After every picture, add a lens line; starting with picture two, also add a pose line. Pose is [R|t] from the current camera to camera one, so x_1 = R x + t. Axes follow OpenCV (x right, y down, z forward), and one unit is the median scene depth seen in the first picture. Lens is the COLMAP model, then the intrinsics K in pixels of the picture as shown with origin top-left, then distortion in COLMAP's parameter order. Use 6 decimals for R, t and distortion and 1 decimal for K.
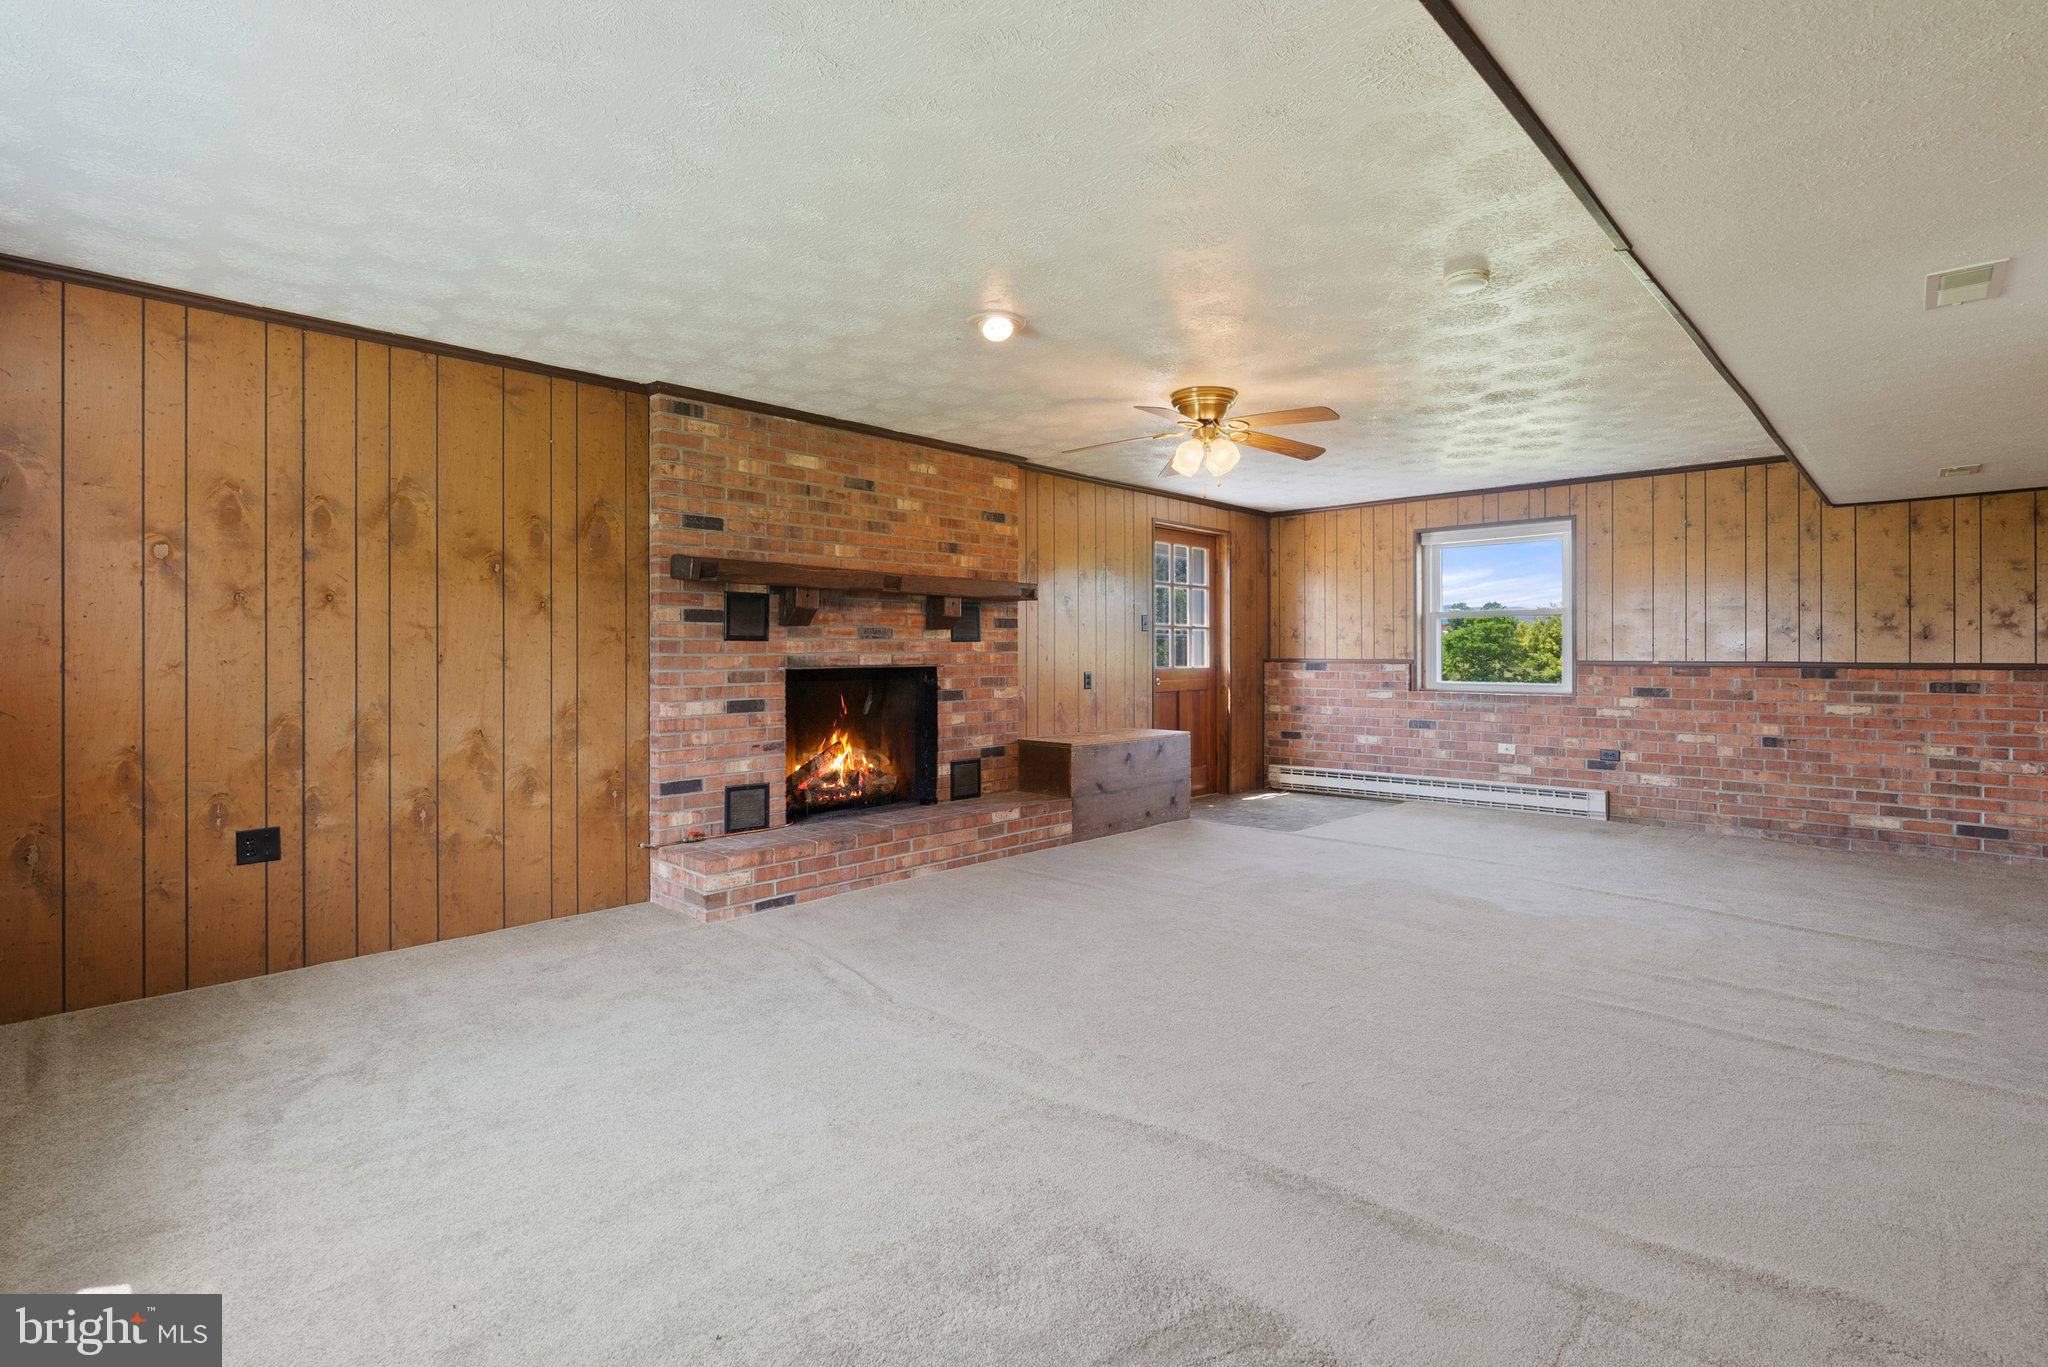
lens RADIAL K [[958.4, 0, 1038.9], [0, 958.4, 652.6], [0, 0, 1]] dist [-0.002942, 0.000255]
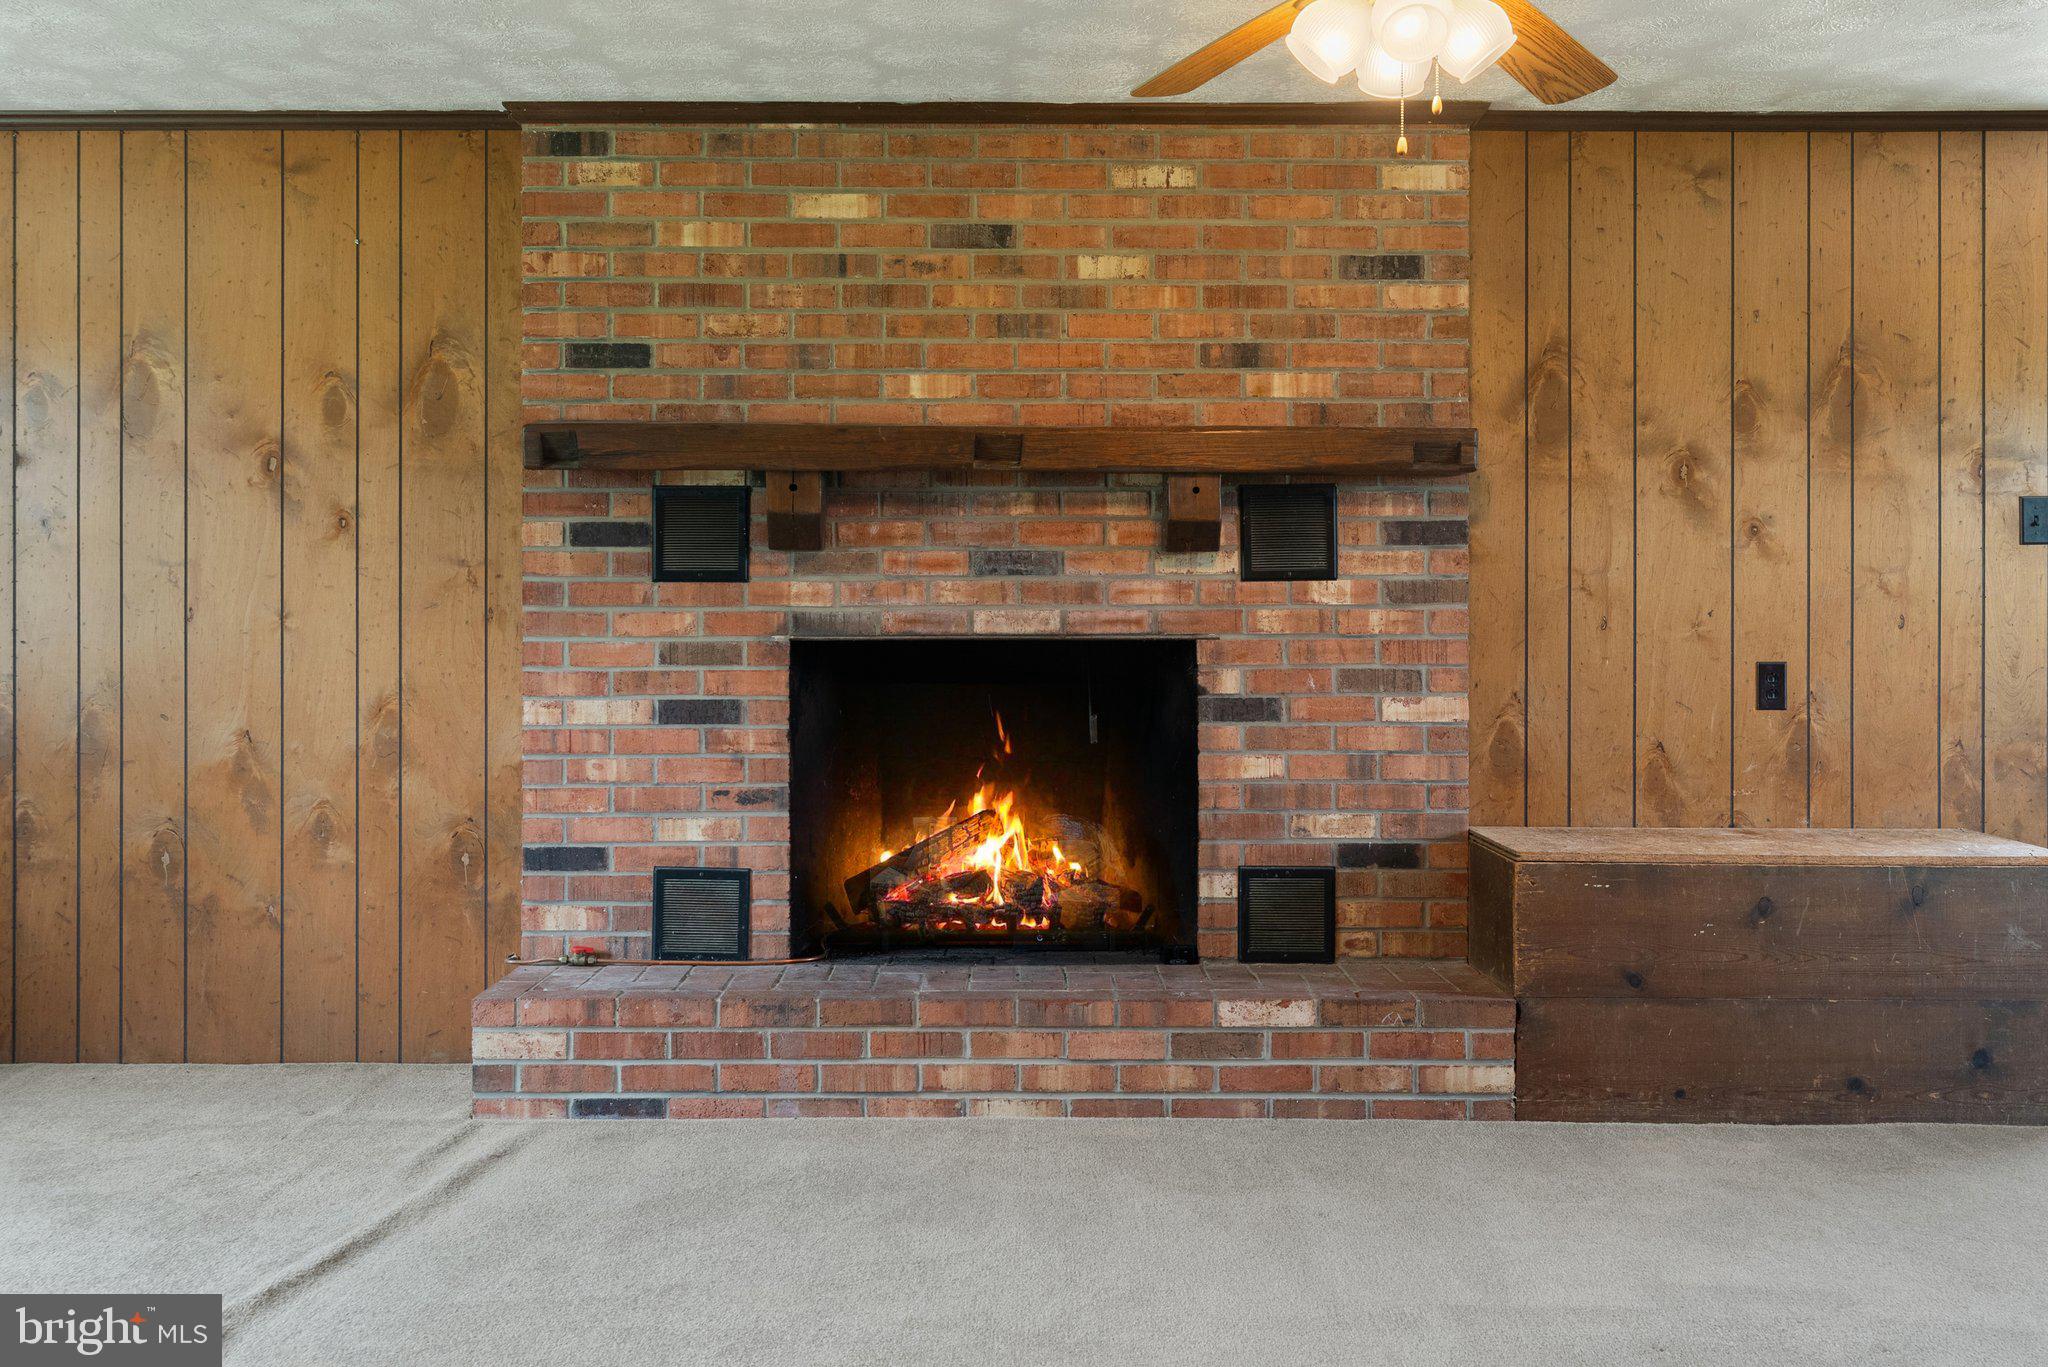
lens RADIAL K [[2022.0, 0, 1017.3], [0, 2022.0, 602.6], [0, 0, 1]] dist [0.014148, 0.006359]
pose [[0.685958, 0.002712, -0.727636, 0.572000], [-0.002673, 0.999996, 0.001207, -0.003078], [0.727636, 0.001117, 0.685963, 0.385578]]
